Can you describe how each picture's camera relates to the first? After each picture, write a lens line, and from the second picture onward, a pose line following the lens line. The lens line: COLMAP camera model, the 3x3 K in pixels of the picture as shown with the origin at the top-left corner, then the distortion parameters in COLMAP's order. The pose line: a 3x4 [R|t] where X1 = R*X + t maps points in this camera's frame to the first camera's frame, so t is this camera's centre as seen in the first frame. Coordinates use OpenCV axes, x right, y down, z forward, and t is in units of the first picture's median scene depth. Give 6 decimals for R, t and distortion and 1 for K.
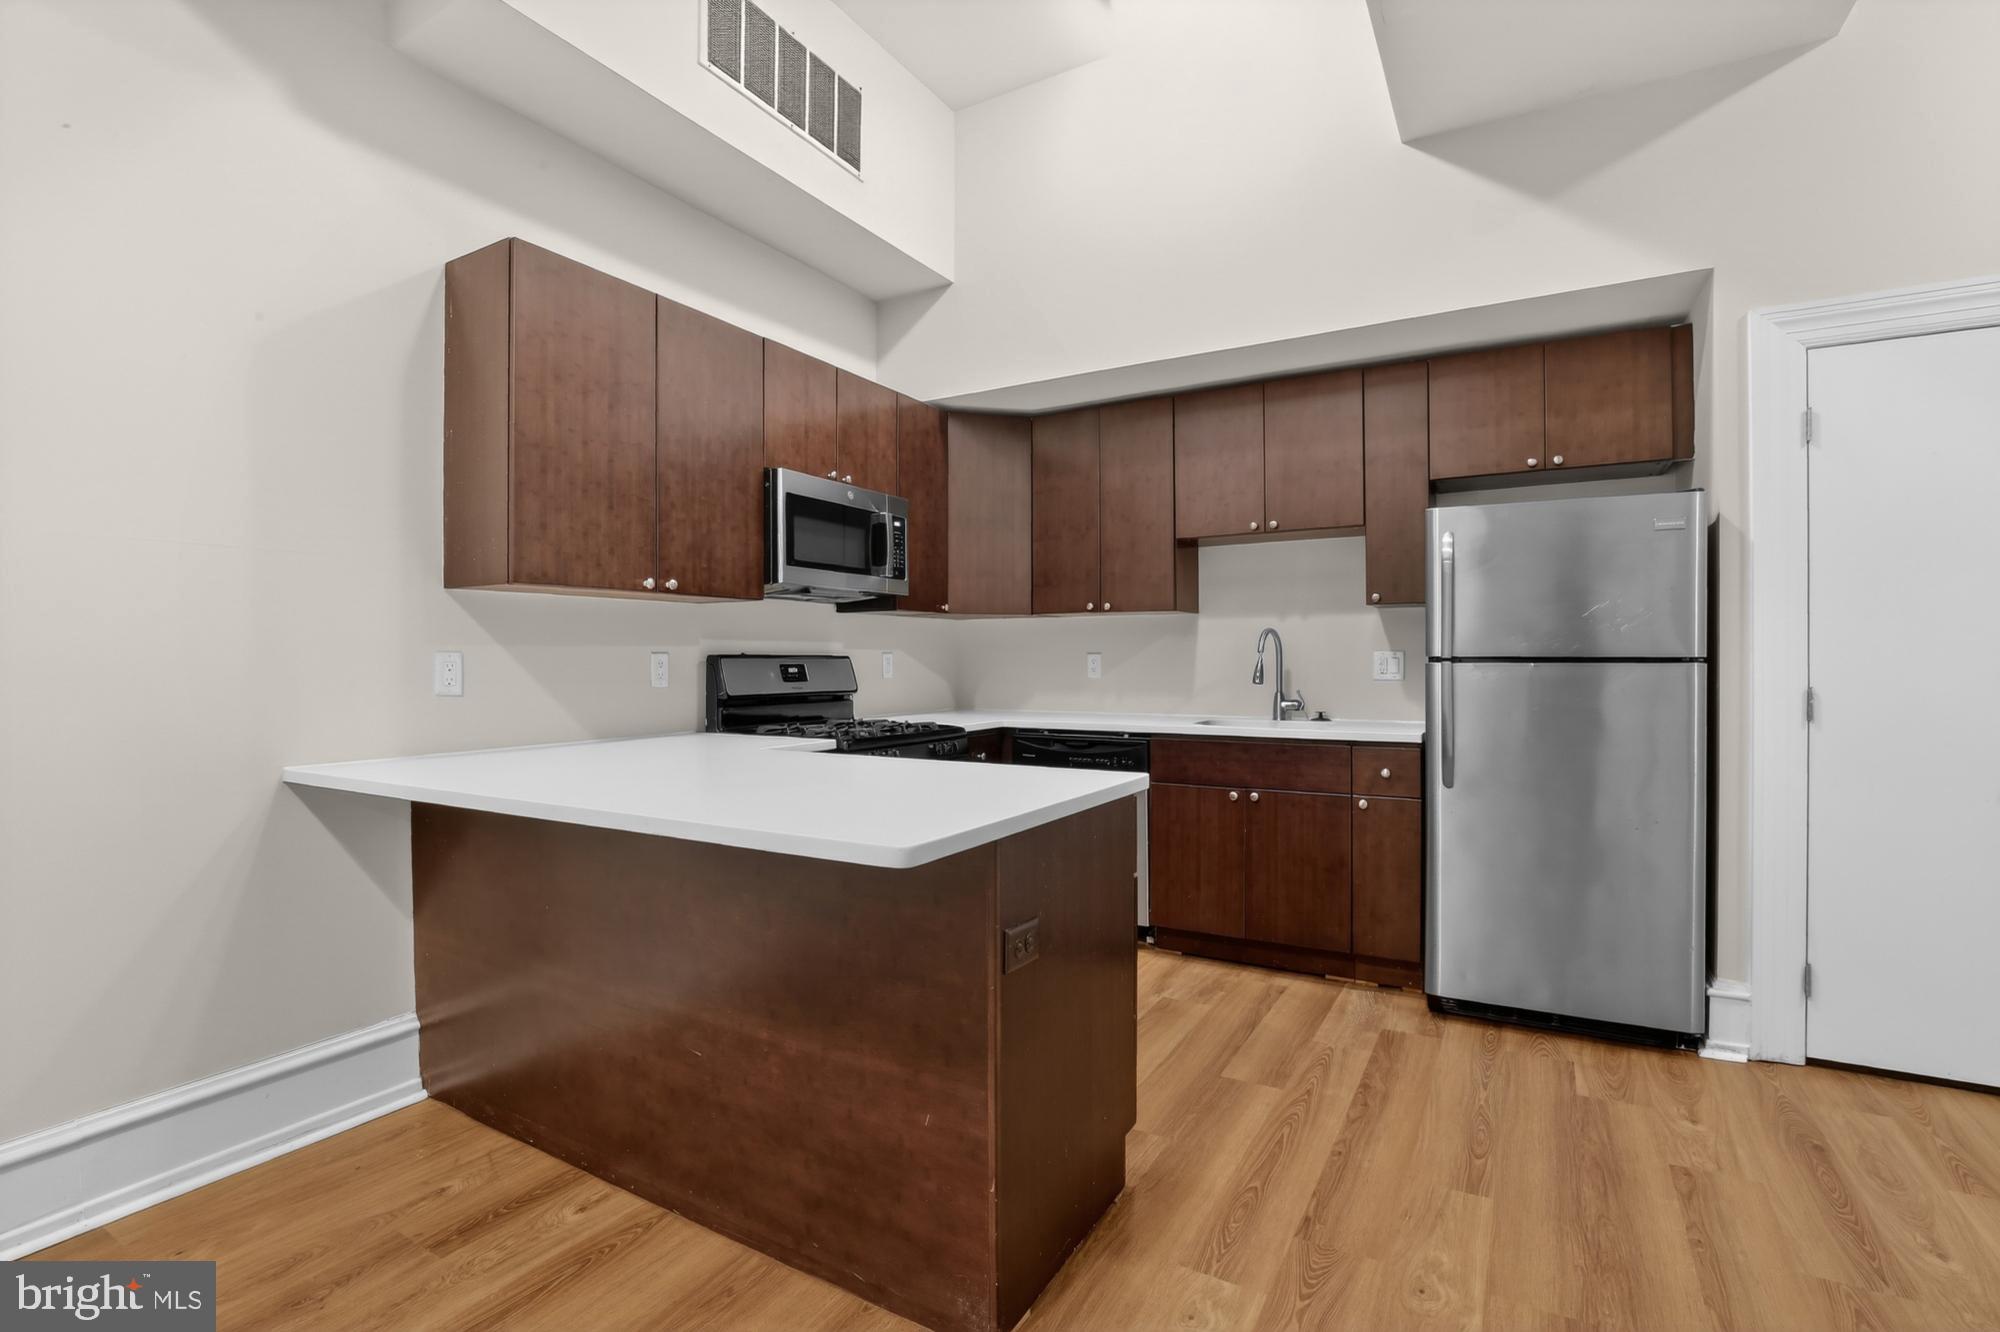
lens RADIAL K [[921.6, 0, 990.5], [0, 921.6, 658.9], [0, 0, 1]] dist [-0.028681, -0.000010]
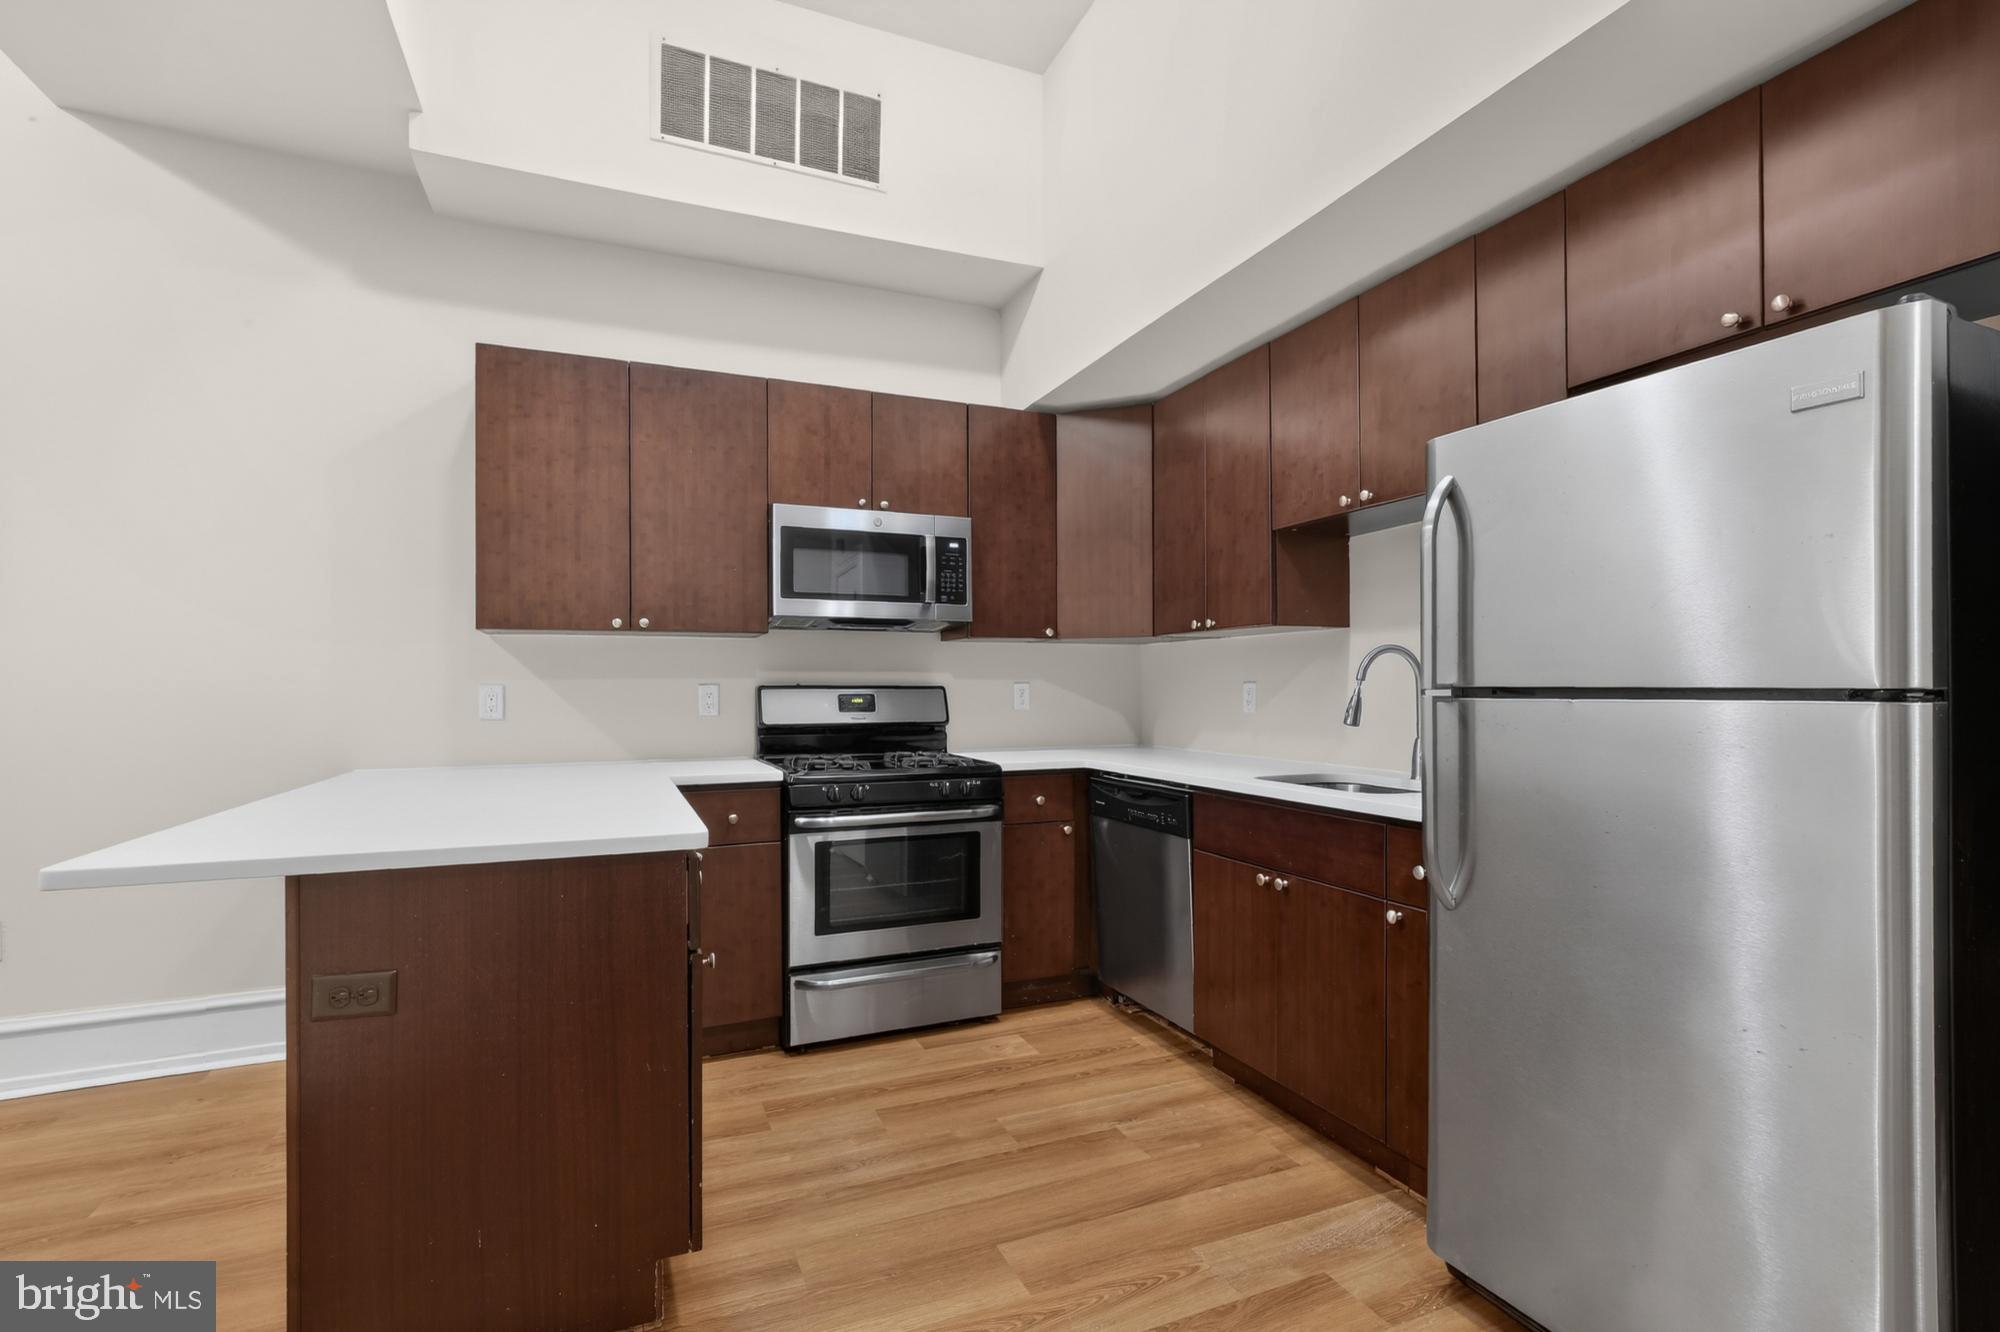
lens RADIAL K [[920.7, 0, 998.5], [0, 920.7, 686.1], [0, 0, 1]] dist [-0.001861, -0.000190]
pose [[0.804236, -0.001520, -0.594308, 0.581958], [0.001435, 0.999999, -0.000616, -0.003295], [0.594308, -0.000357, 0.804237, 0.323928]]
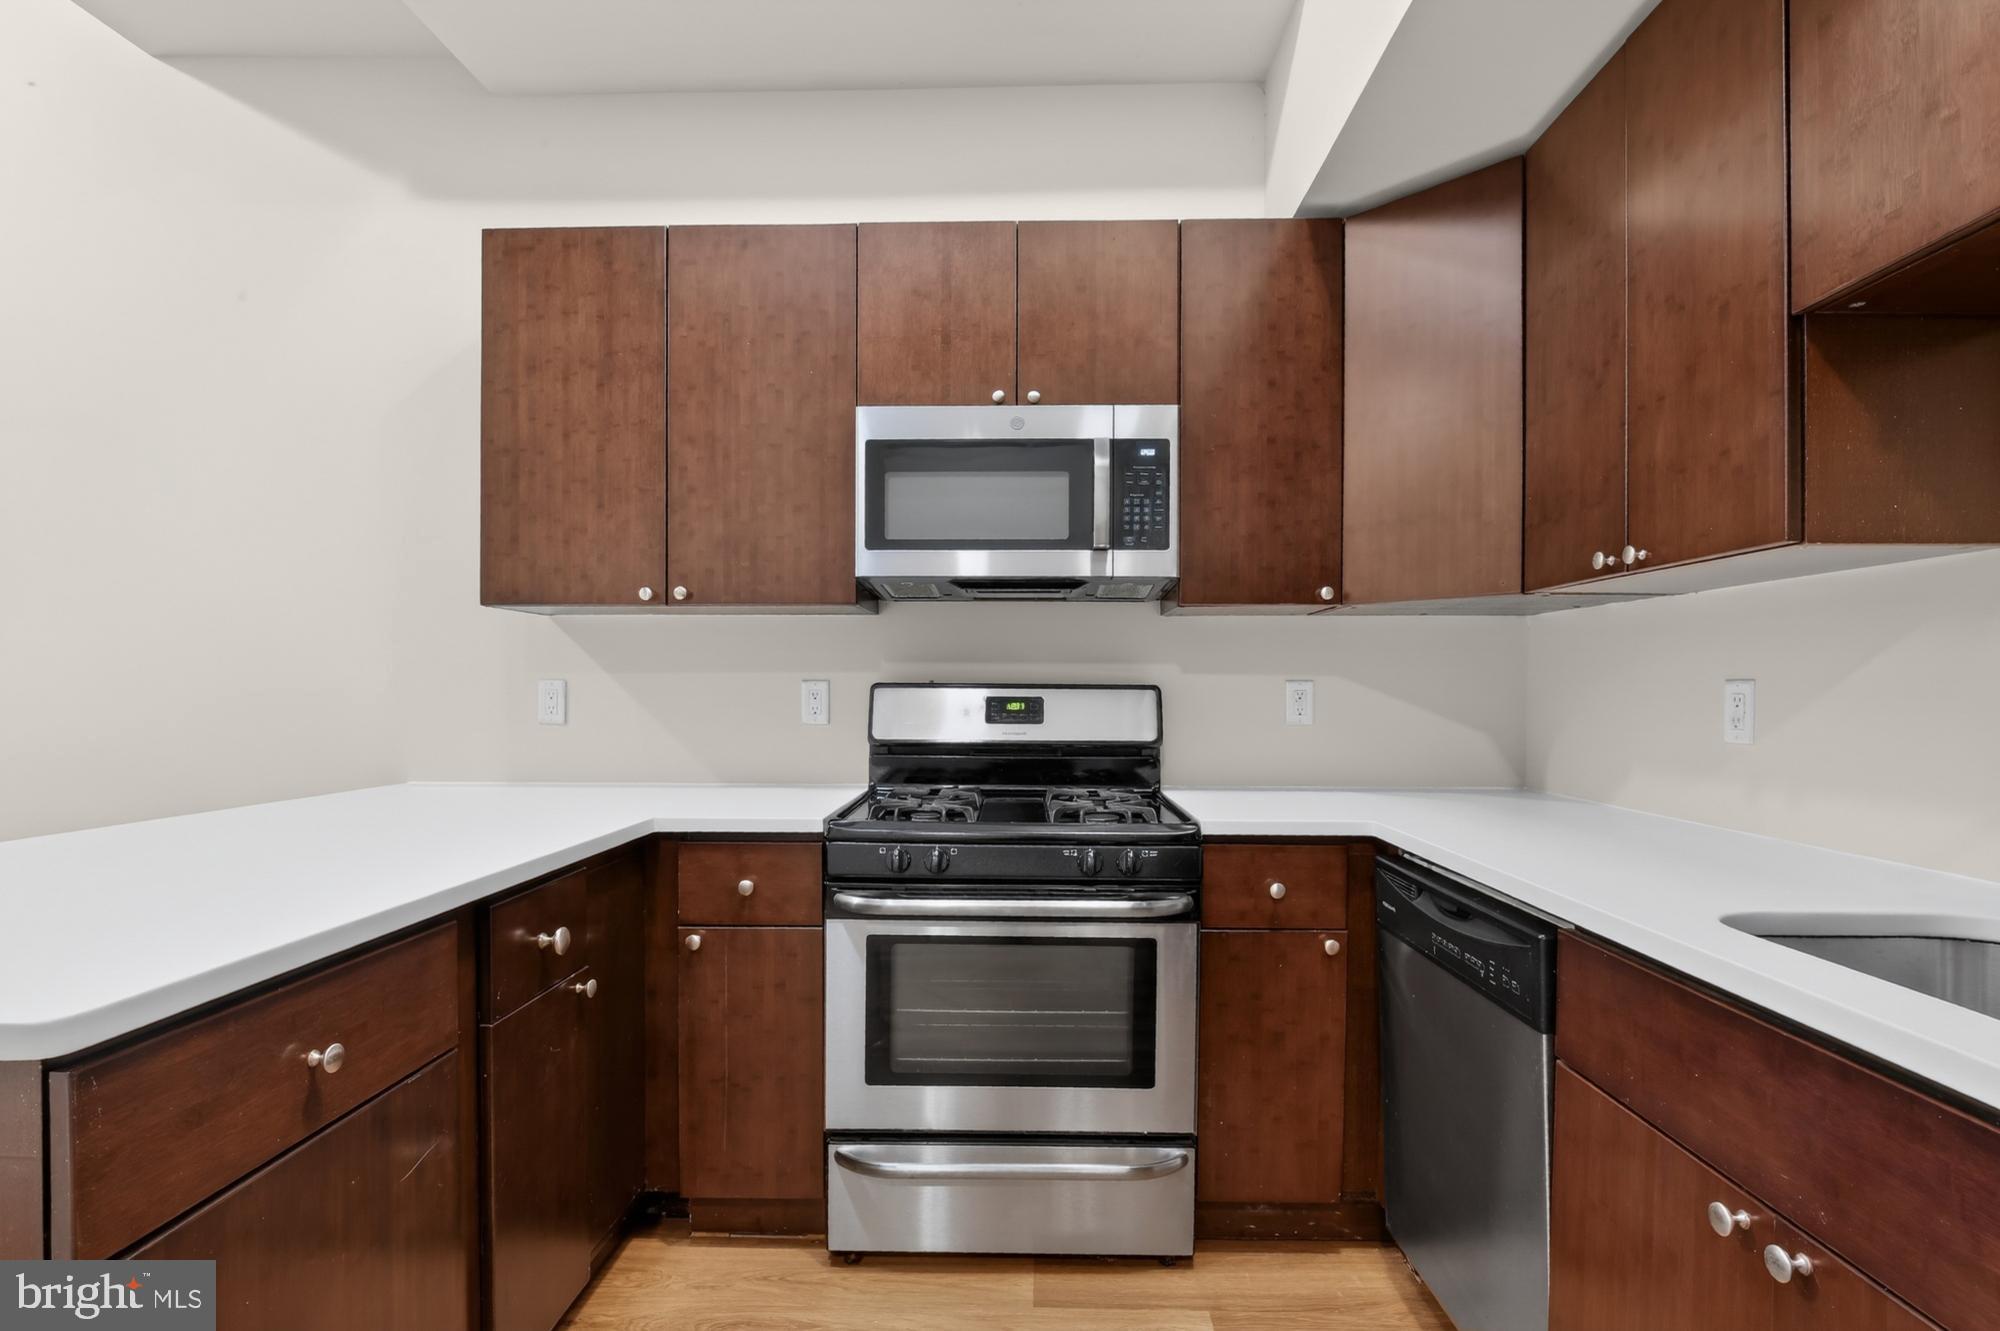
lens RADIAL K [[952.3, 0, 1006.5], [0, 952.3, 697.2], [0, 0, 1]] dist [-0.016056, 0.000060]
pose [[0.487595, 0.012572, -0.872979, 0.437772], [-0.004516, 0.999919, 0.011877, -0.002782], [0.873058, -0.001849, 0.487612, 0.755620]]
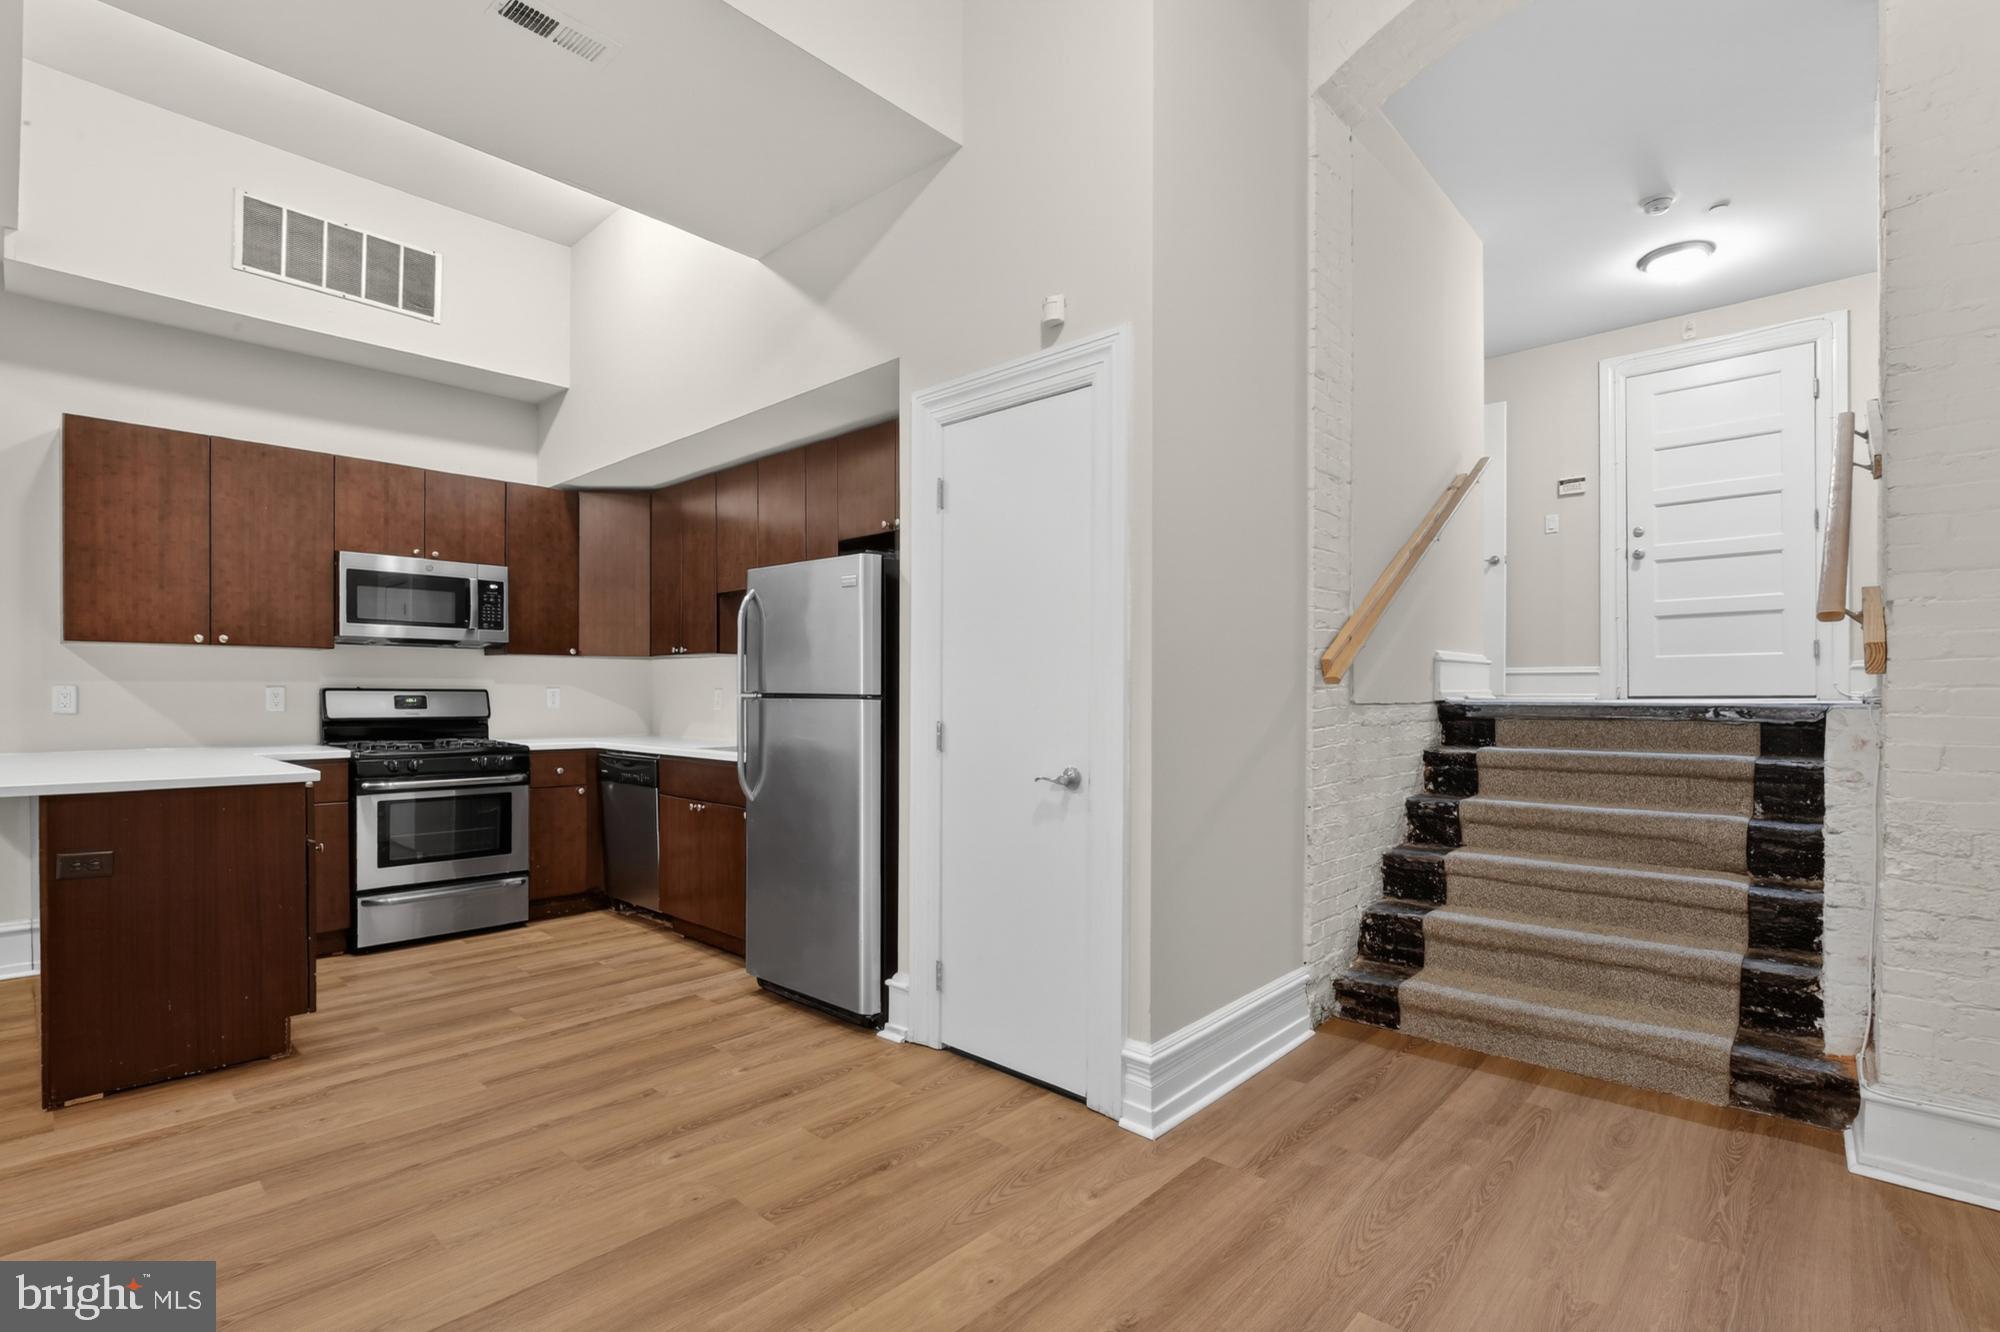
lens RADIAL K [[929.8, 0, 991.2], [0, 929.8, 704.0], [0, 0, 1]] dist [-0.024343, 0.006484]
pose [[0.976295, 0.009917, -0.216216, 1.007572], [-0.007730, 0.999910, 0.010958, -0.003682], [0.216305, -0.009027, 0.976284, -0.121544]]
